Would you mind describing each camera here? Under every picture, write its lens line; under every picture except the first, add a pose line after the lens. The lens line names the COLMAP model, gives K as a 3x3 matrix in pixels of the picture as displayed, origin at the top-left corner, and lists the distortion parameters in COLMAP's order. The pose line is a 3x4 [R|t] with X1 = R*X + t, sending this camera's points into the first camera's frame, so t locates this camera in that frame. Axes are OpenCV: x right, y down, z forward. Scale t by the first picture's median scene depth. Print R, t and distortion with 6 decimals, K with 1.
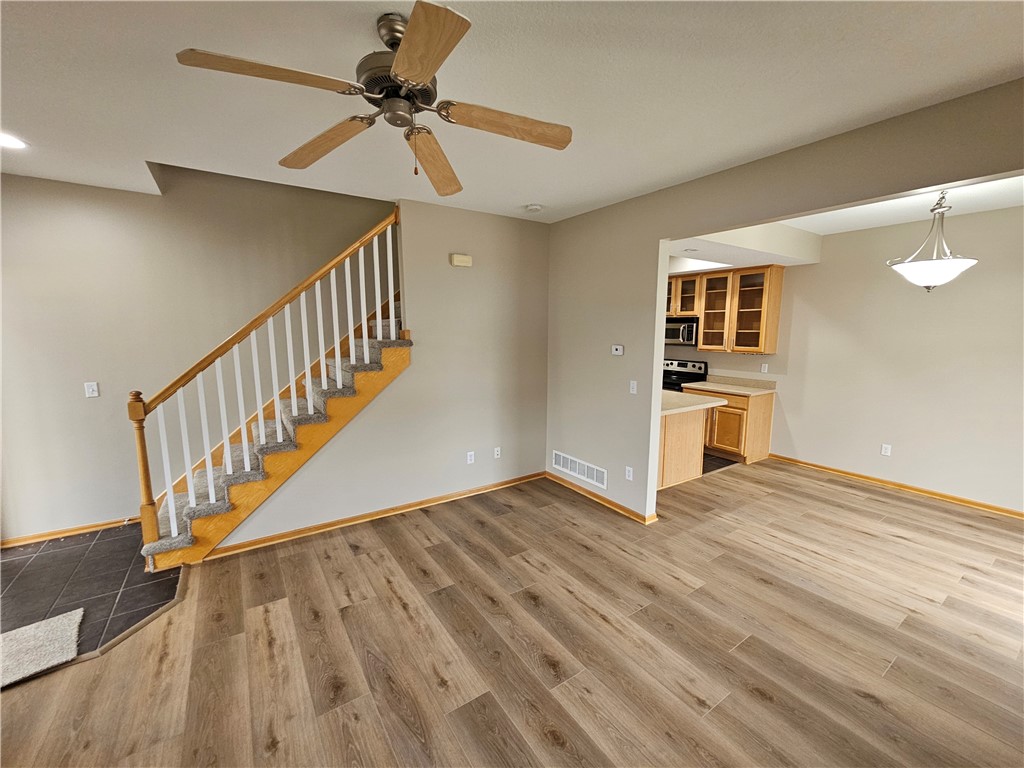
lens RADIAL K [[421.4, 0, 512.0], [0, 421.4, 384.0], [0, 0, 1]] dist [0.011488, -0.000099]
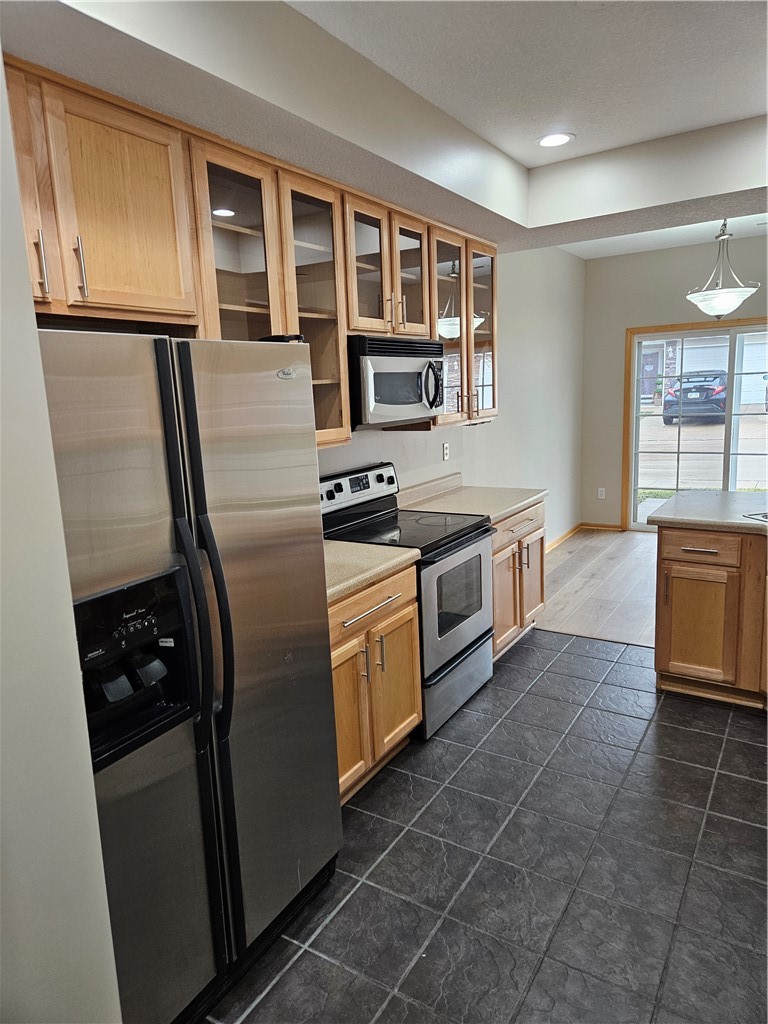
lens RADIAL K [[693.6, 0, 384.0], [0, 693.6, 512.0], [0, 0, 1]] dist [0.066514, -0.045105]
pose [[-0.415390, -0.151593, 0.896923, -0.117860], [0.163299, 0.957570, 0.237472, -0.159887], [-0.894866, 0.245110, -0.373010, 1.251401]]
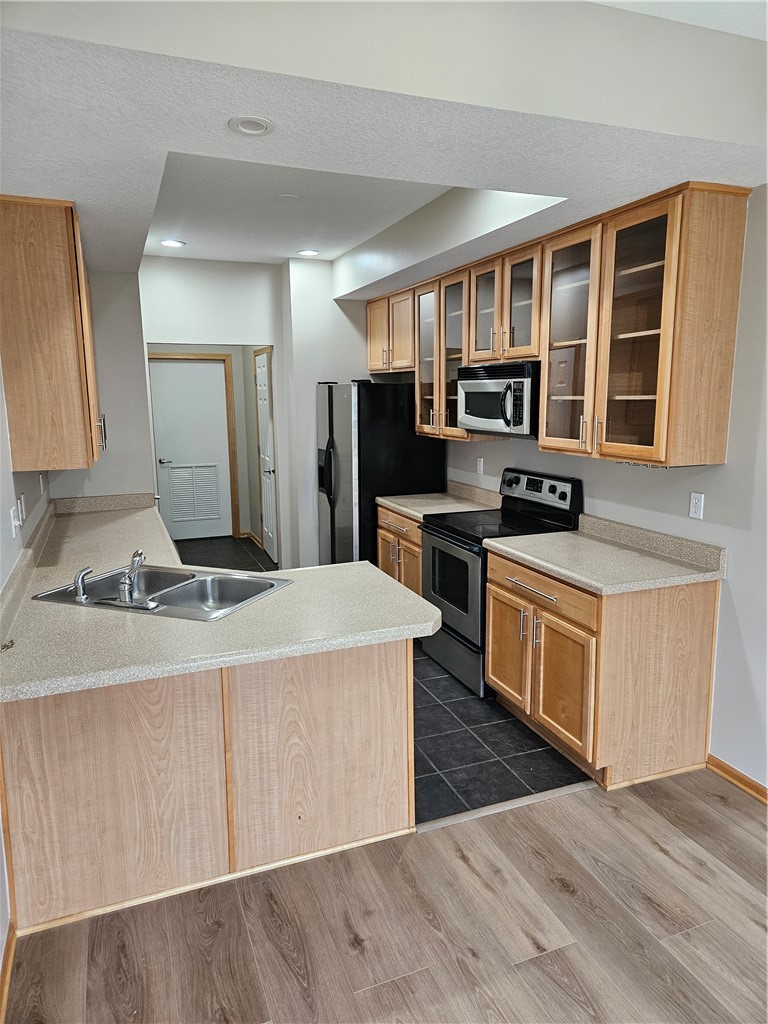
lens RADIAL K [[643.5, 0, 384.0], [0, 643.5, 512.0], [0, 0, 1]] dist [-0.005195, -0.001141]
pose [[0.977858, 0.032112, -0.206792, 0.408912], [-0.023390, 0.998736, 0.044484, -0.045001], [0.207959, -0.038662, 0.977373, 0.392423]]
